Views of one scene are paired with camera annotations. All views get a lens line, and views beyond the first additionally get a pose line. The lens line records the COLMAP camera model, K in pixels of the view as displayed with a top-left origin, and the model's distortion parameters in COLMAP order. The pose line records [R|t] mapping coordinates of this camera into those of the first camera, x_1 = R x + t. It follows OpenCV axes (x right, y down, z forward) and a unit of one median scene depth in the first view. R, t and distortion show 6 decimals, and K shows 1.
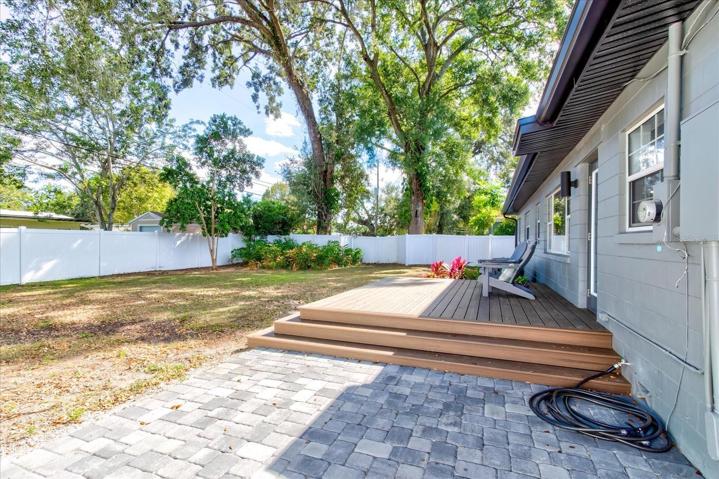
lens RADIAL K [[334.5, 0, 357.1], [0, 334.5, 242.8], [0, 0, 1]] dist [0.002834, 0.000229]
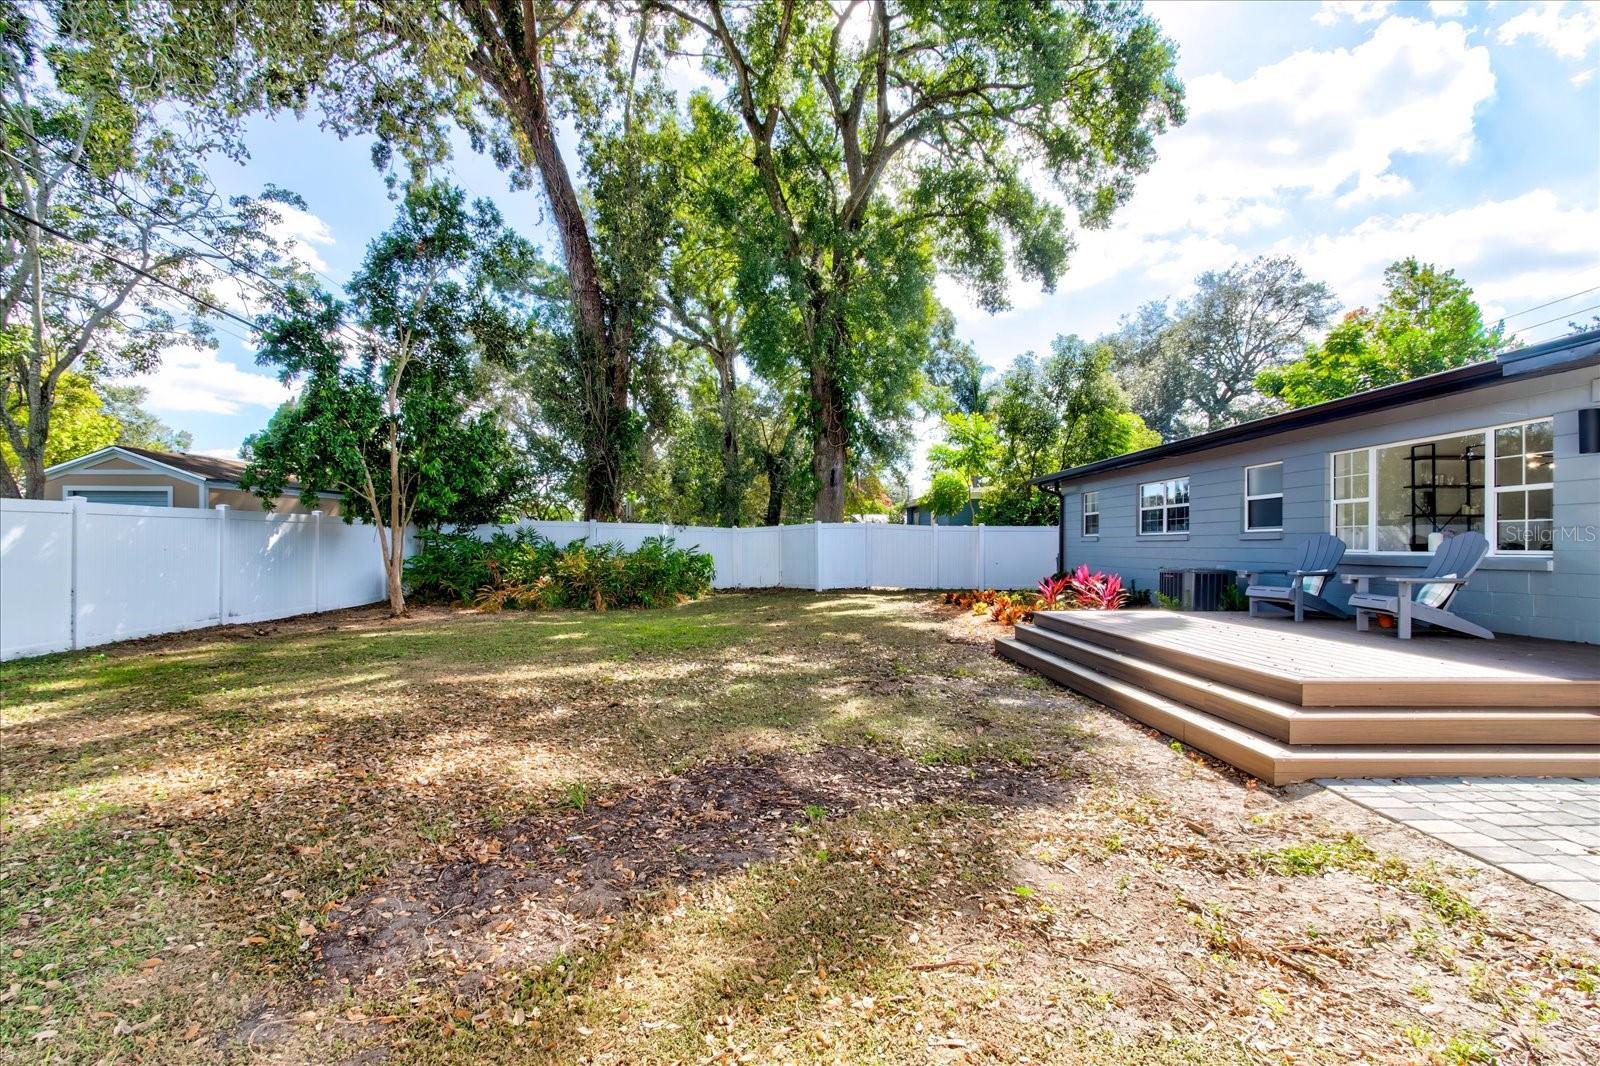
lens RADIAL K [[744.3, 0, 794.8], [0, 744.3, 540.4], [0, 0, 1]] dist [0.002834, 0.000229]
pose [[0.927893, 0.000575, 0.372846, -0.280567], [0.001050, 0.999991, -0.004157, 0.002388], [-0.372845, 0.004249, 0.927884, 0.081734]]
